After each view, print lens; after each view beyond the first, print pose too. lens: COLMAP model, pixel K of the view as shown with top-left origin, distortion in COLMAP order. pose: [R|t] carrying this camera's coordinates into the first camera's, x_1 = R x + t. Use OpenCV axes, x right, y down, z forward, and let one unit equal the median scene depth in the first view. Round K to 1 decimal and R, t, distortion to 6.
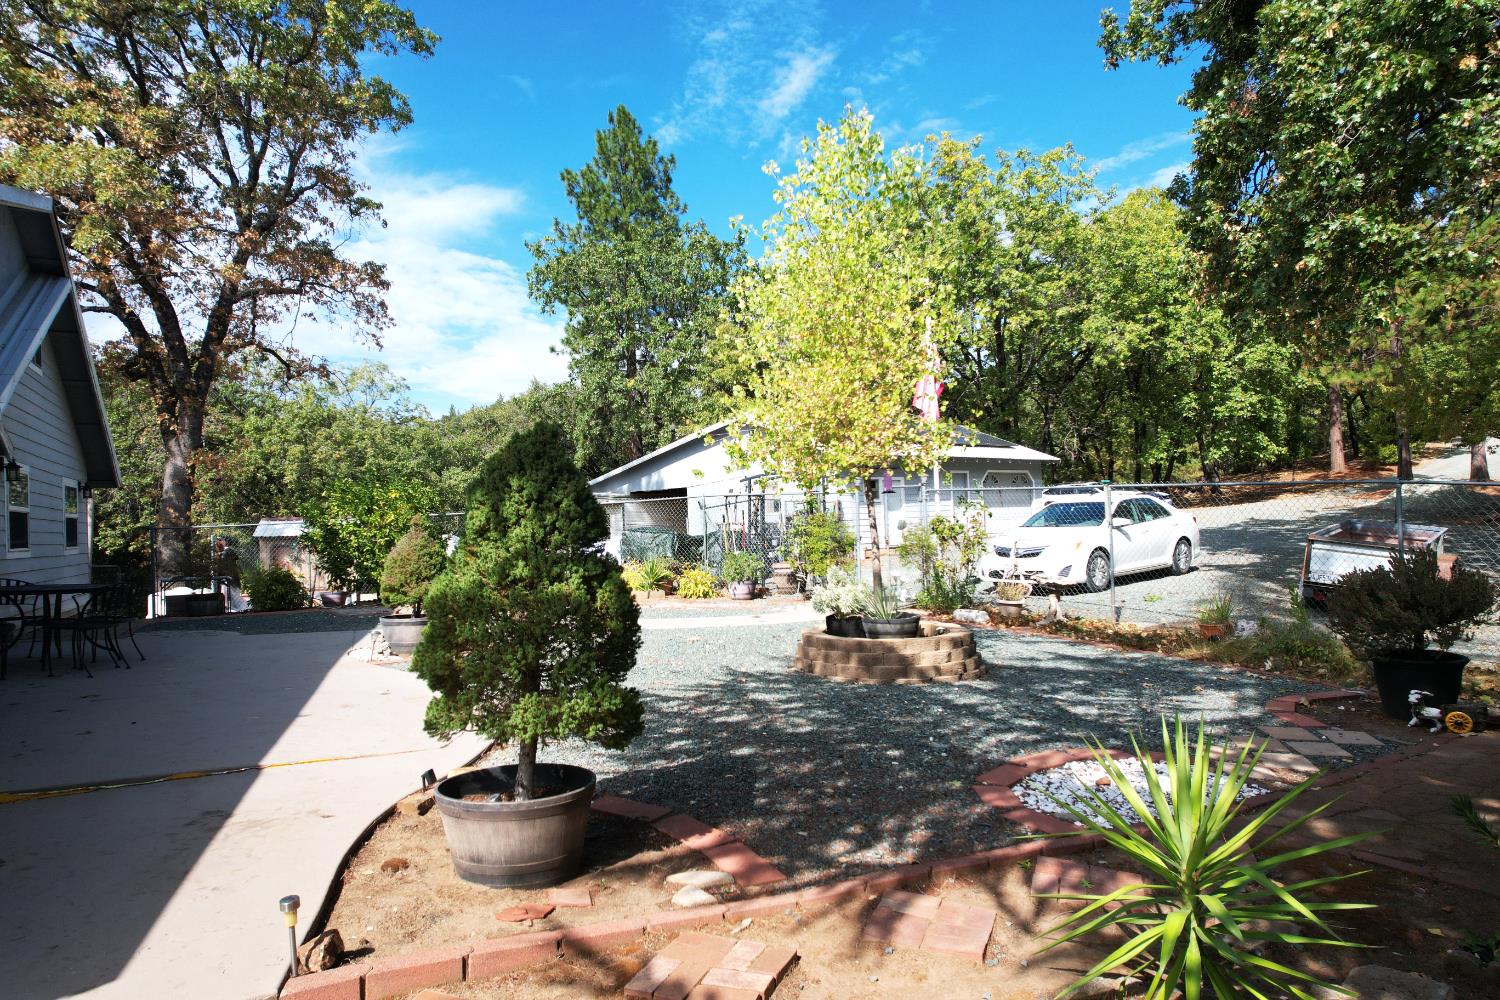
lens RADIAL K [[965.9, 0, 750.0], [0, 965.9, 500.0], [0, 0, 1]] dist [-0.074248, 0.081302]
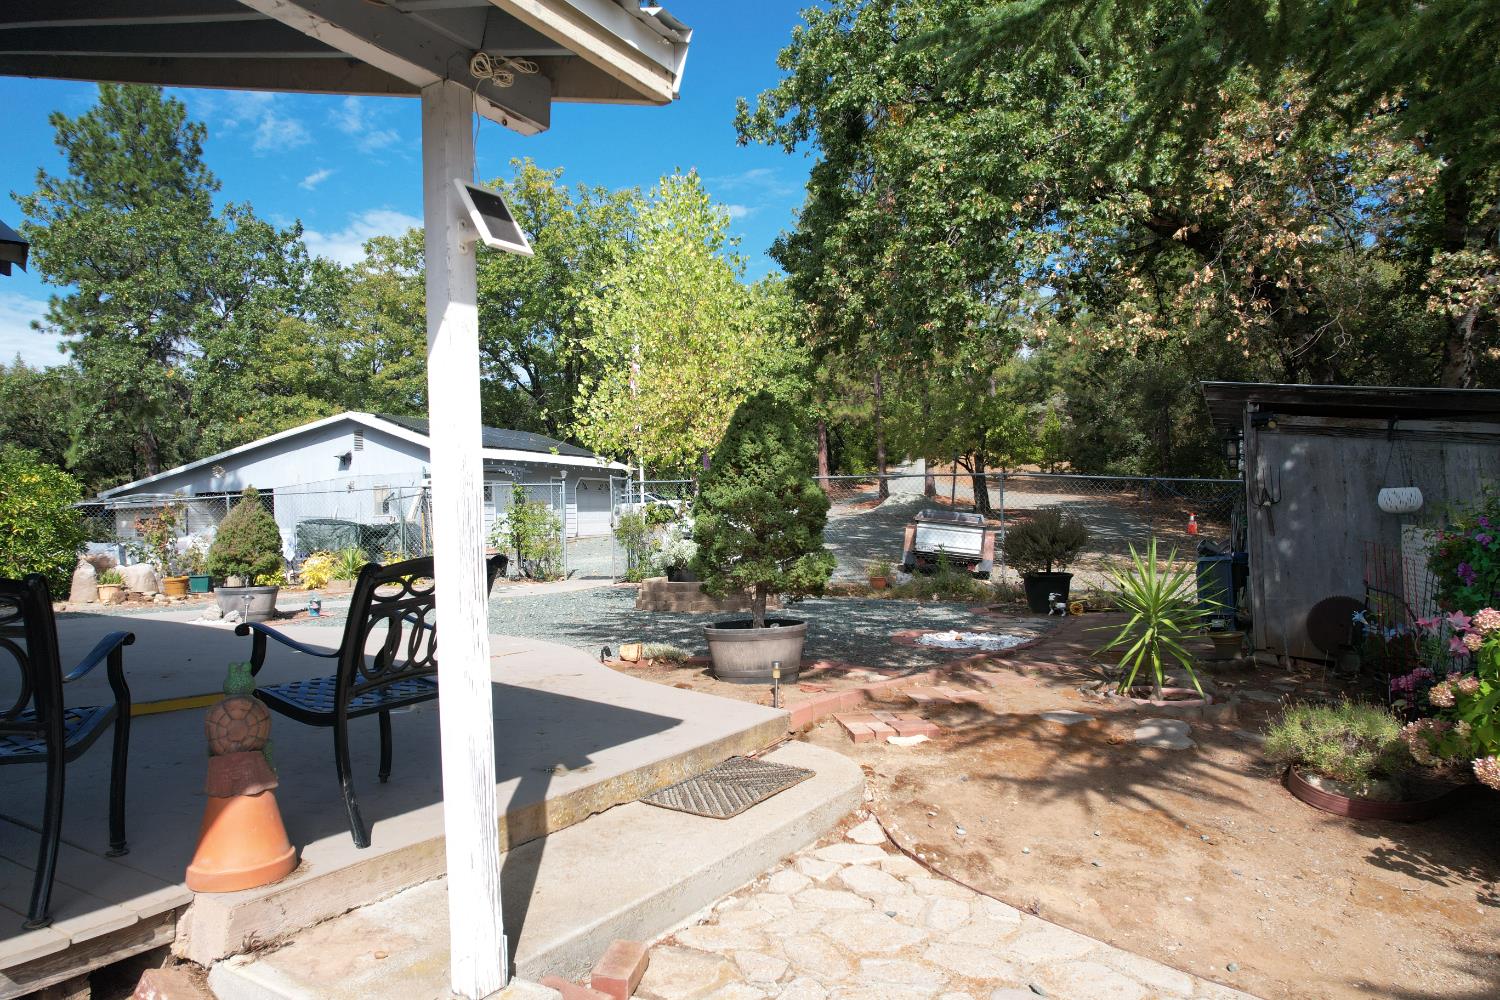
lens RADIAL K [[965.9, 0, 750.0], [0, 965.9, 500.0], [0, 0, 1]] dist [-0.074248, 0.081302]
pose [[0.871183, 0.013479, 0.490774, -0.101919], [-0.004287, 0.999794, -0.019850, 0.012976], [-0.490940, 0.015189, 0.871061, -0.034742]]
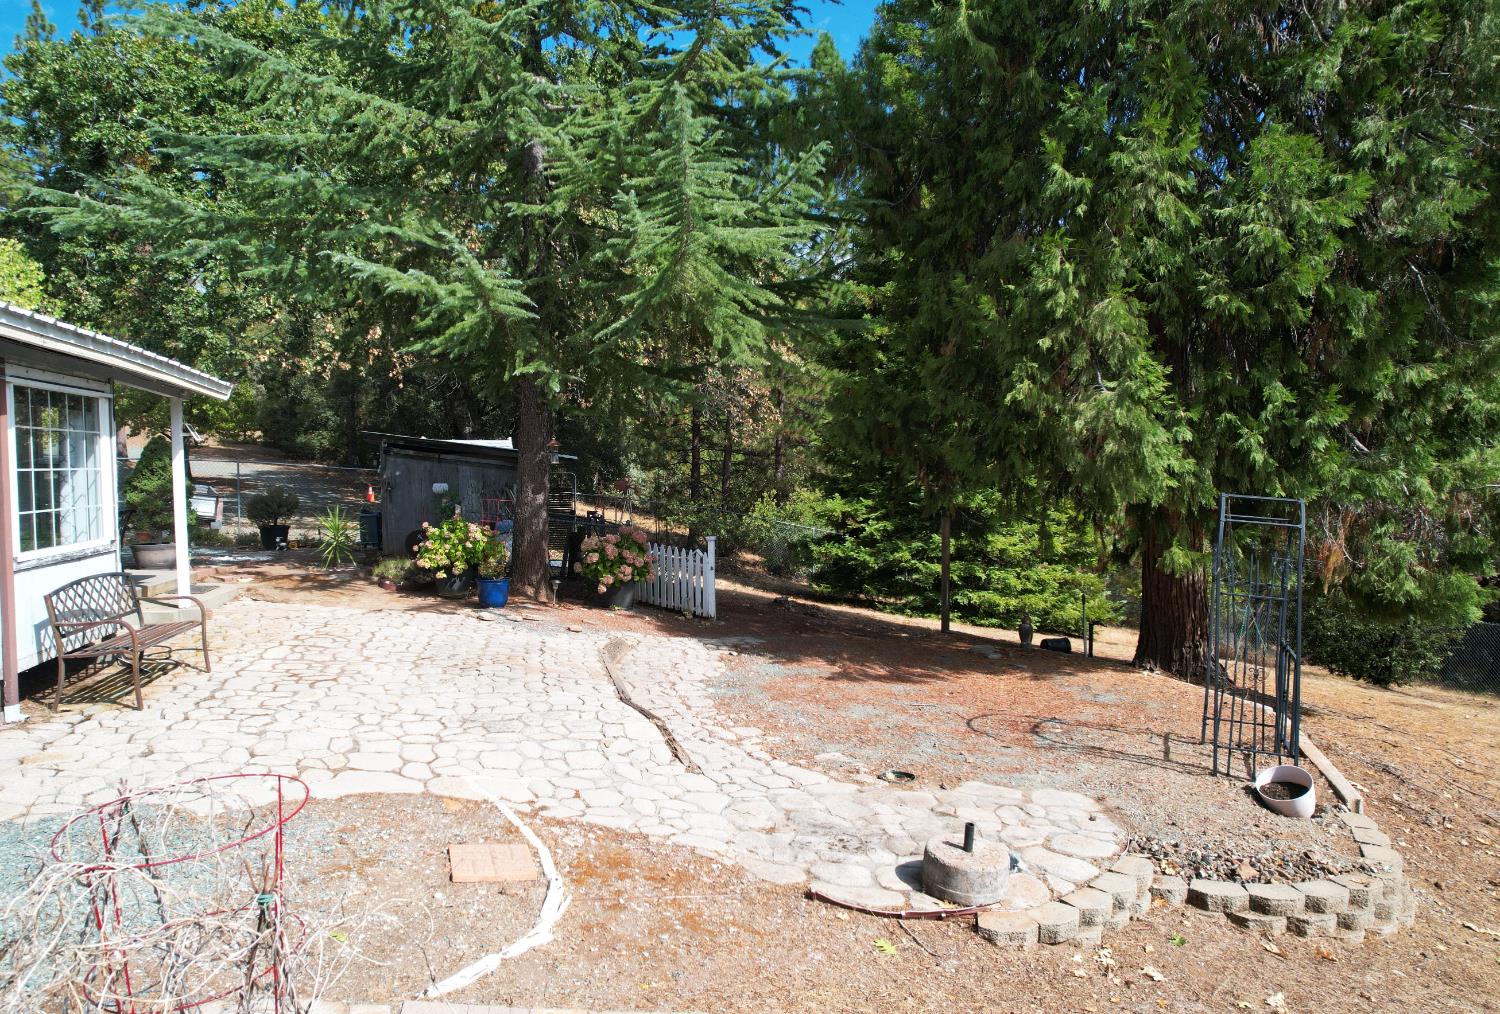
lens RADIAL K [[1091.3, 0, 750.0], [0, 1091.3, 507.0], [0, 0, 1]] dist [-0.000898, 0.001249]
pose [[0.295296, -0.005112, 0.955392, -0.385964], [-0.022276, 0.999677, 0.012234, 0.007076], [-0.955146, -0.024895, 0.295087, -0.256593]]
